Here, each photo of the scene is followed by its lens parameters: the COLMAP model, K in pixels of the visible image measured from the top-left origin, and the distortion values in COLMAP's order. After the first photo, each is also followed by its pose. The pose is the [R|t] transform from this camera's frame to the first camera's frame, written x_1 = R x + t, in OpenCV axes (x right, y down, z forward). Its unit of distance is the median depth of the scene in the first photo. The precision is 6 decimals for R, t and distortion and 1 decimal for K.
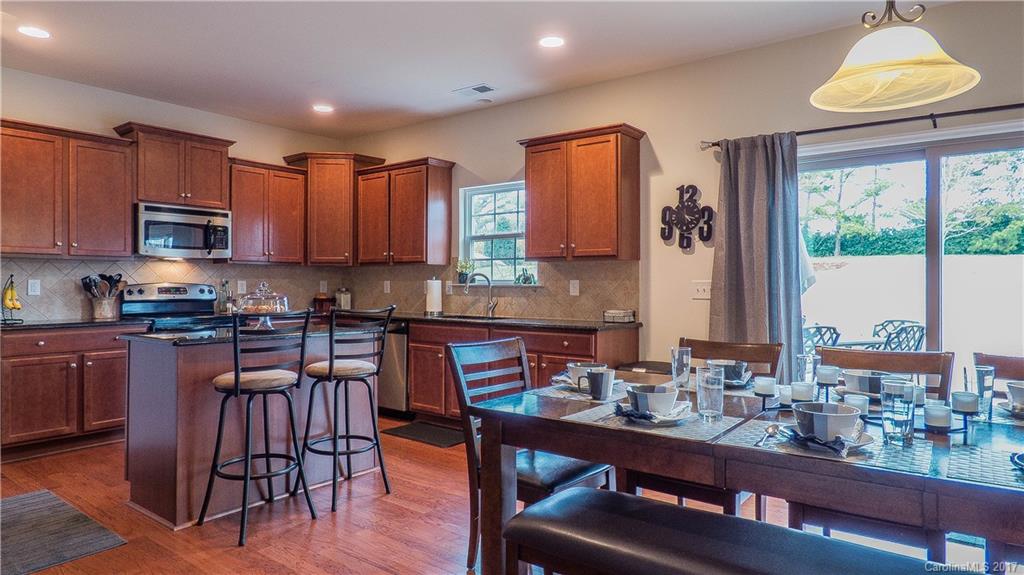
lens RADIAL K [[630.1, 0, 509.9], [0, 630.1, 281.8], [0, 0, 1]] dist [-0.003622, 0.012977]
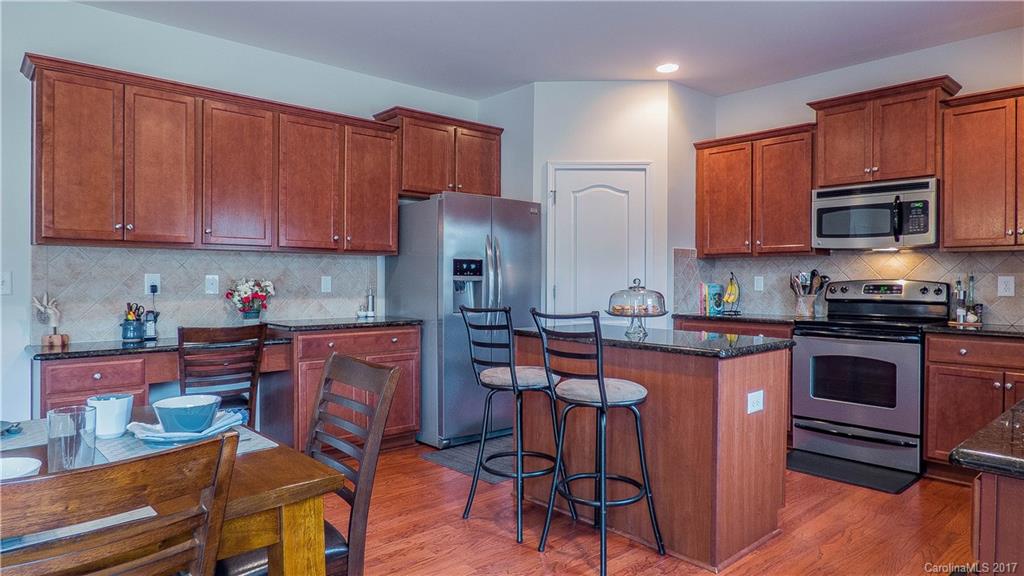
lens RADIAL K [[630.1, 0, 514.1], [0, 630.1, 283.6], [0, 0, 1]] dist [-0.003622, 0.012977]
pose [[-0.160280, 0.007348, -0.987044, 0.336191], [0.001076, 0.999973, 0.007270, 0.000649], [0.987071, 0.000103, -0.160283, 0.659060]]
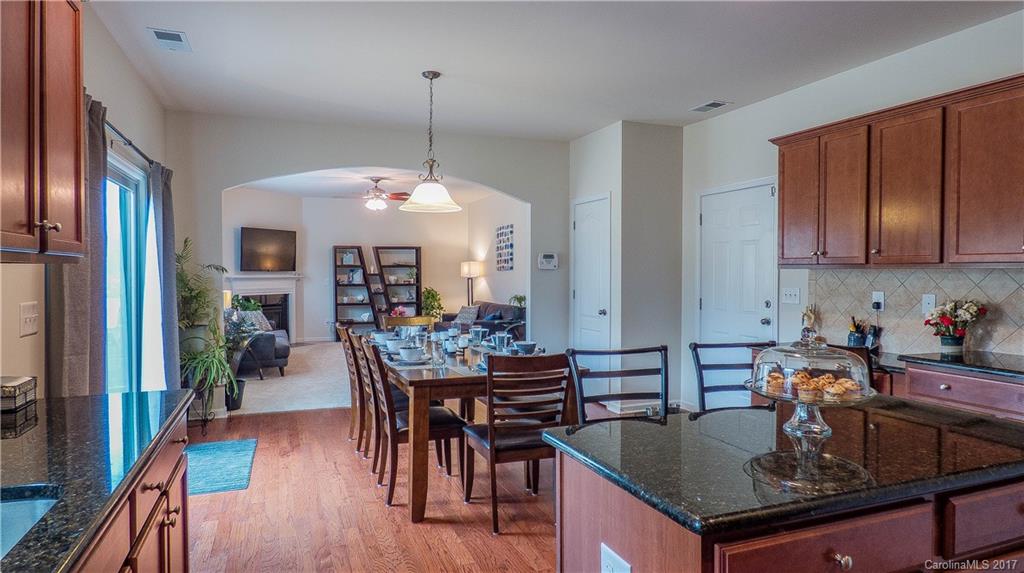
lens RADIAL K [[630.1, 0, 513.6], [0, 630.1, 283.9], [0, 0, 1]] dist [-0.003622, 0.012977]
pose [[-0.856909, -0.013778, 0.515283, -0.332835], [-0.006623, 0.999854, 0.015722, -0.024967], [-0.515425, 0.010060, -0.856876, 1.040757]]
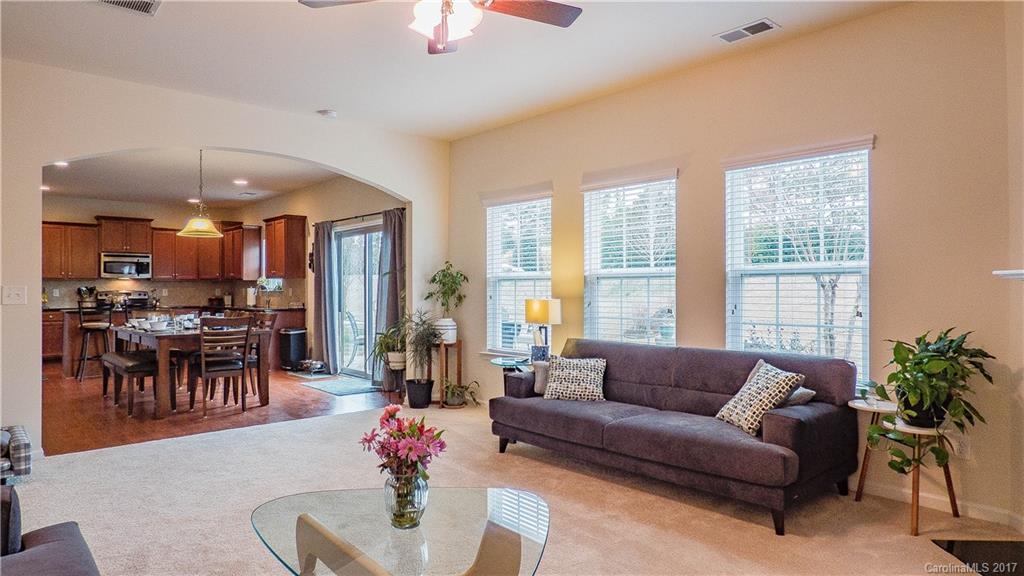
lens RADIAL K [[630.1, 0, 505.9], [0, 630.1, 281.5], [0, 0, 1]] dist [-0.003622, 0.012977]
pose [[0.979423, -0.008417, -0.201643, 1.077653], [0.006132, 0.999910, -0.011952, 0.004427], [0.201725, 0.010470, 0.979386, -0.739760]]
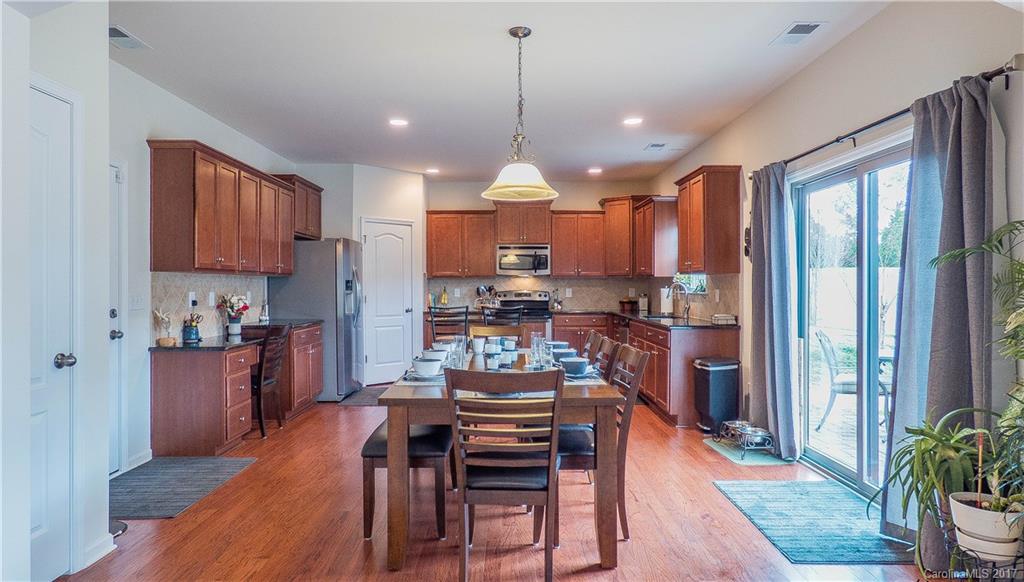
lens RADIAL K [[635.8, 0, 512.7], [0, 635.8, 295.5], [0, 0, 1]] dist [0.015690, 0.007243]
pose [[0.626049, 0.009570, -0.779725, 0.756606], [0.005980, 0.999836, 0.017073, -0.013401], [0.779761, -0.015352, 0.625889, -0.074217]]
